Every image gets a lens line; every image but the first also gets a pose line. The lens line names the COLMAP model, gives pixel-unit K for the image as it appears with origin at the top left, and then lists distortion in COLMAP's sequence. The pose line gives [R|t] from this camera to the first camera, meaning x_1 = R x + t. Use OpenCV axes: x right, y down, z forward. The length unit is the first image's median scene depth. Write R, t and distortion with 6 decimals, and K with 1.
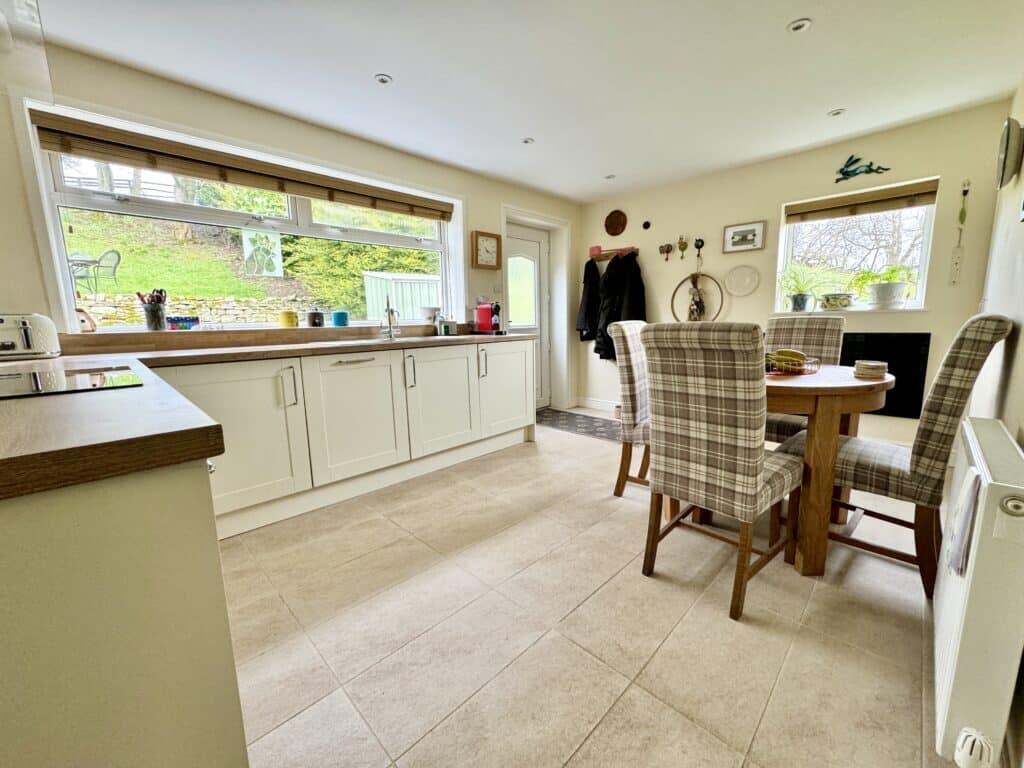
lens RADIAL K [[407.6, 0, 512.0], [0, 407.6, 384.0], [0, 0, 1]] dist [-0.002088, -0.000179]
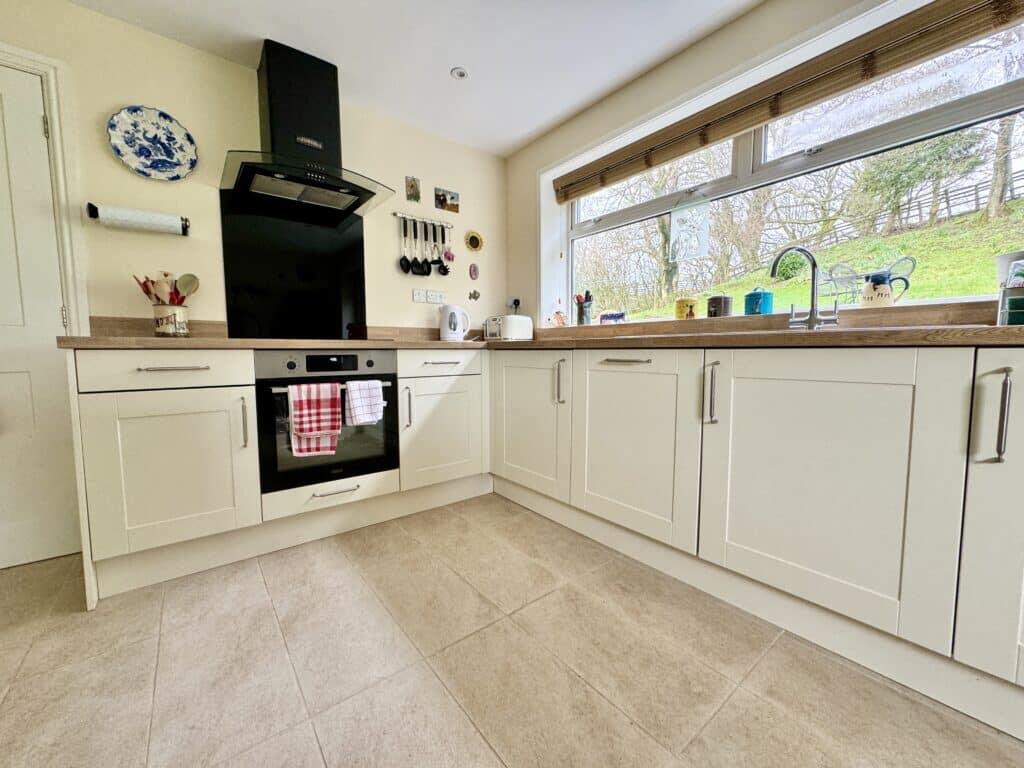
lens RADIAL K [[407.6, 0, 512.0], [0, 407.6, 384.0], [0, 0, 1]] dist [-0.002088, -0.000179]
pose [[-0.118726, 0.105700, -0.987285, 0.332908], [-0.153088, 0.980480, 0.123381, -0.076413], [0.981055, 0.165790, -0.100227, 0.912198]]
